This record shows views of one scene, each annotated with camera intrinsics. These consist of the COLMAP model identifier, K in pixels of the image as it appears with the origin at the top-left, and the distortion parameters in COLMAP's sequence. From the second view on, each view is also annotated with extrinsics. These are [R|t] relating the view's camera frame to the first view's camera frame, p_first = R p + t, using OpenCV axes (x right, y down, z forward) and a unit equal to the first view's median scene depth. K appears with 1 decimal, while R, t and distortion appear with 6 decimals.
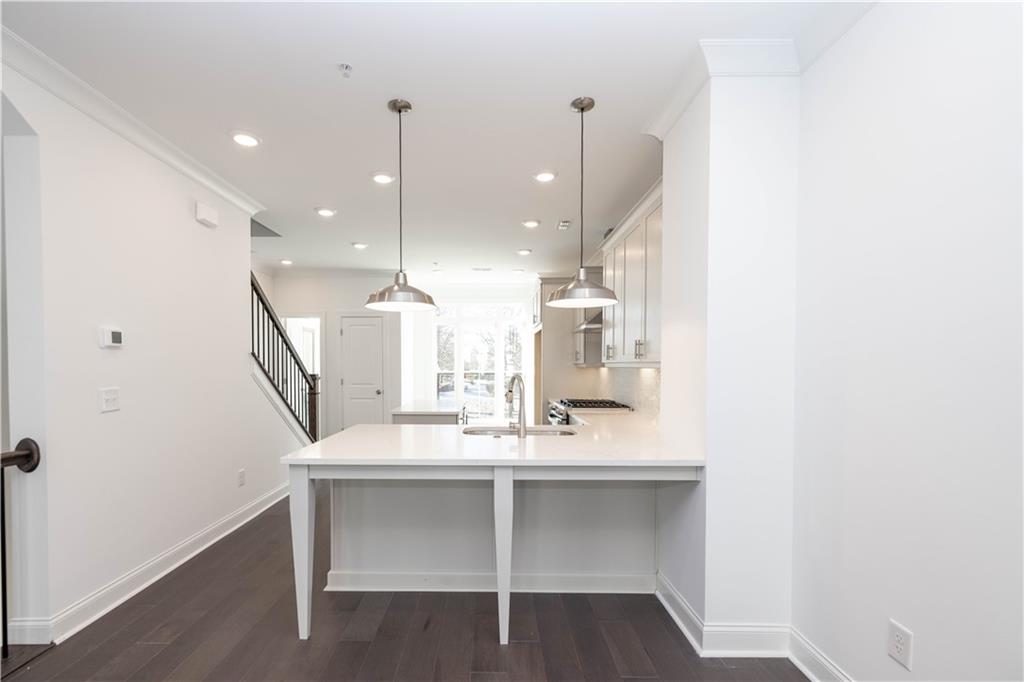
lens RADIAL K [[439.5, 0, 495.4], [0, 439.5, 376.6], [0, 0, 1]] dist [0.000430, 0.000097]
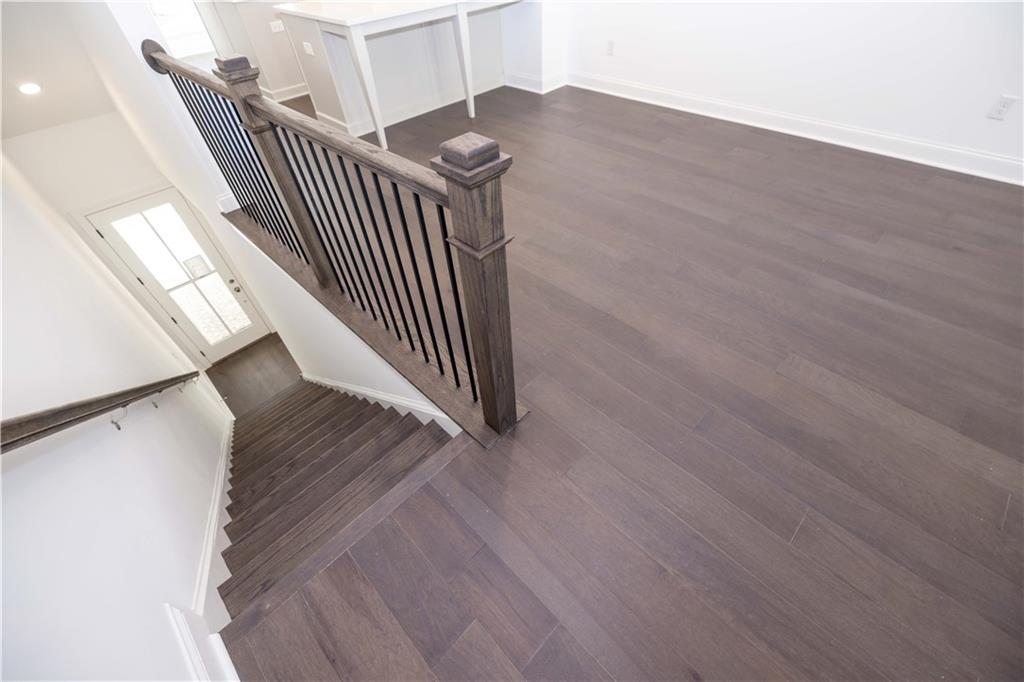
lens RADIAL K [[424.4, 0, 513.1], [0, 424.4, 345.9], [0, 0, 1]] dist [0.001105, 0.000138]
pose [[0.703113, -0.539236, 0.463527, -1.313921], [0.067985, 0.699856, 0.711041, -0.025246], [-0.707821, -0.468429, 0.528737, -0.640956]]
